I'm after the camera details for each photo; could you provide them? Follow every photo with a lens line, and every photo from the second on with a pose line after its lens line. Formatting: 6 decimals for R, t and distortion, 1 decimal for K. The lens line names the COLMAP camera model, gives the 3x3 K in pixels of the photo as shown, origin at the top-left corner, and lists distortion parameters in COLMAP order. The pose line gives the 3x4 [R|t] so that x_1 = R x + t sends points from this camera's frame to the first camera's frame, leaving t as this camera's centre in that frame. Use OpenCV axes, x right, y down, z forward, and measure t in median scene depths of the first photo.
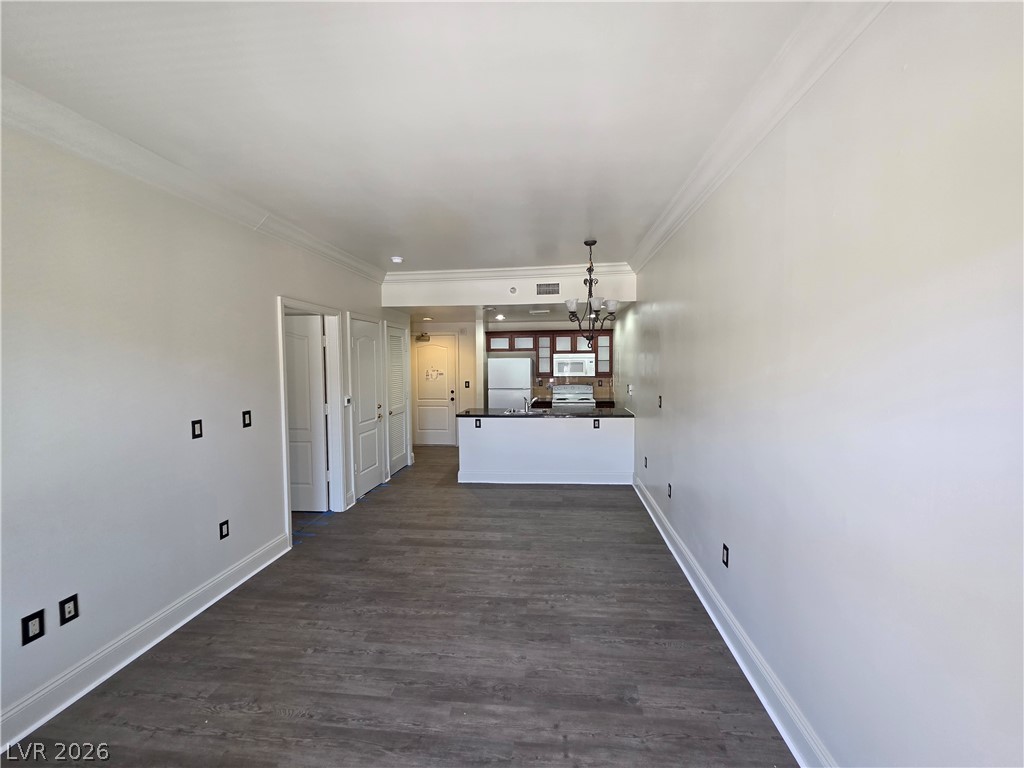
lens RADIAL K [[410.3, 0, 514.2], [0, 410.3, 388.9], [0, 0, 1]] dist [0.002391, -0.000740]
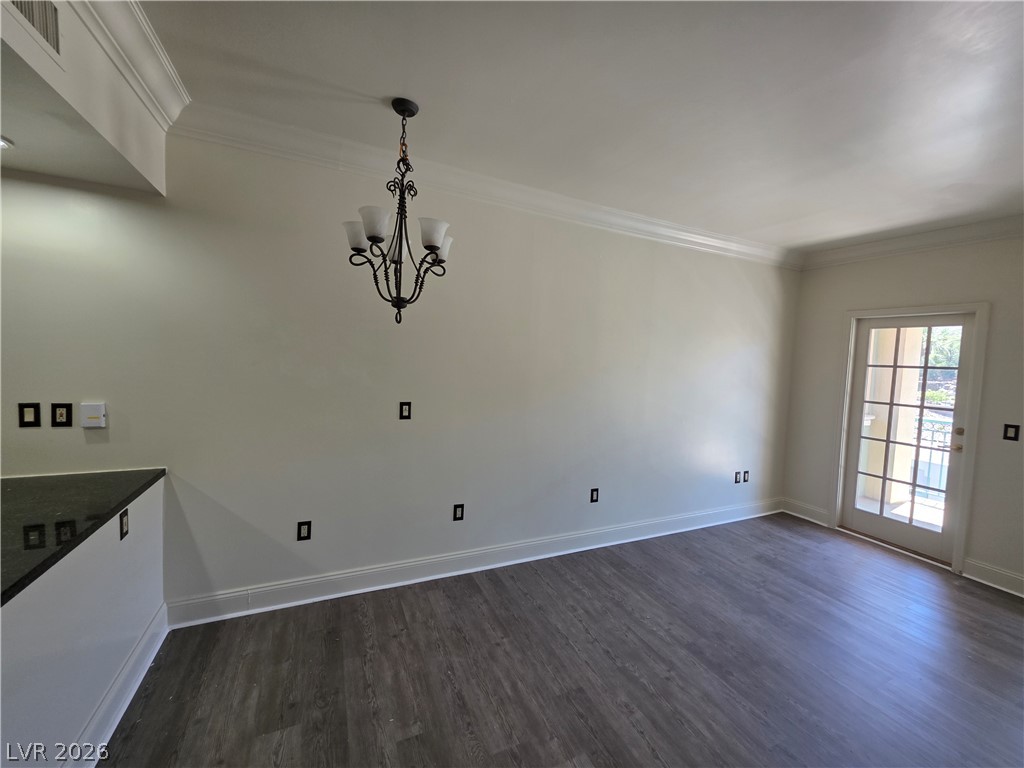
lens RADIAL K [[410.3, 0, 517.6], [0, 410.3, 383.8], [0, 0, 1]] dist [0.002391, -0.000740]
pose [[-0.521223, -0.069196, 0.850610, -0.305217], [0.017908, 0.995601, 0.091965, -0.068156], [-0.853232, 0.063167, -0.517692, 1.097414]]
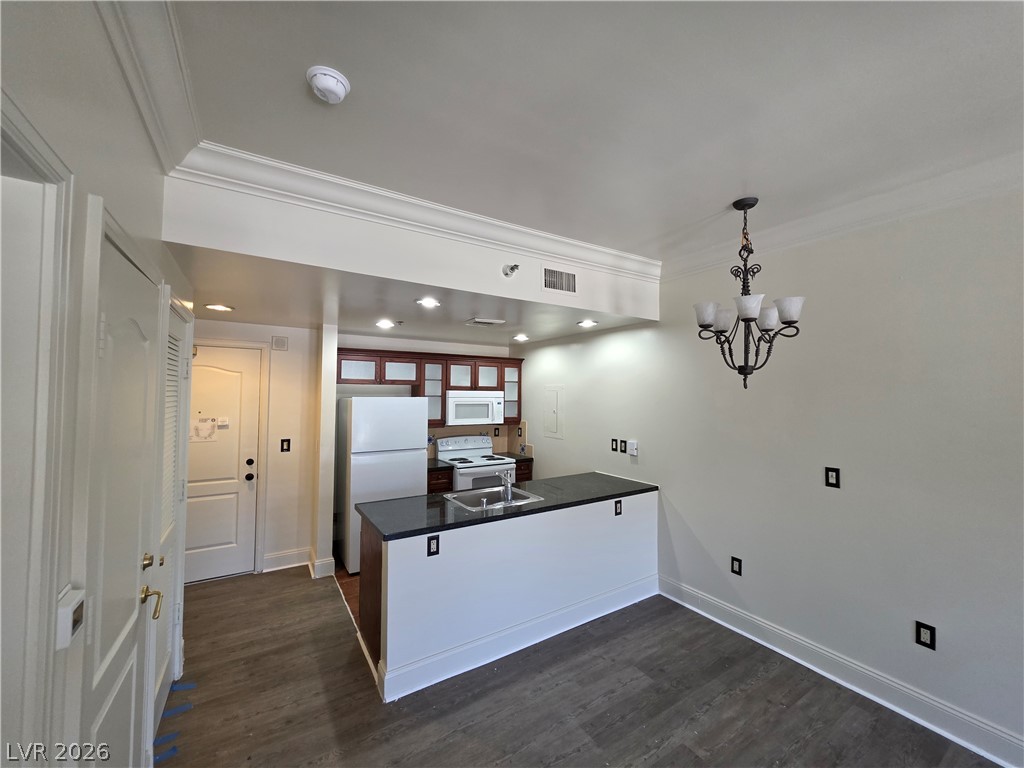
lens RADIAL K [[410.3, 0, 517.5], [0, 410.3, 384.0], [0, 0, 1]] dist [0.002391, -0.000740]
pose [[0.778650, 0.031739, 0.626655, -0.386319], [0.027312, 0.996059, -0.084385, -0.065454], [-0.626864, 0.082822, 0.774714, 0.737598]]
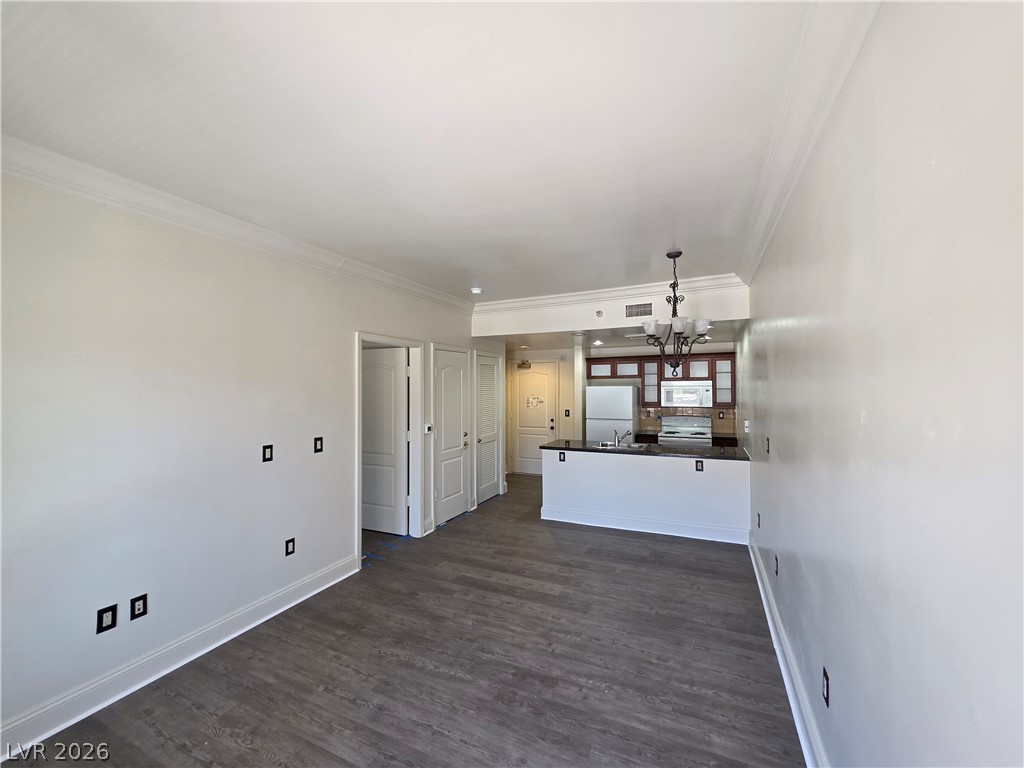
lens RADIAL K [[410.3, 0, 513.5], [0, 410.3, 387.8], [0, 0, 1]] dist [0.002391, -0.000740]
pose [[0.946230, 0.002652, -0.323485, 0.138230], [-0.023134, 0.997961, -0.059488, -0.018165], [0.322667, 0.063772, 0.944362, 0.092839]]
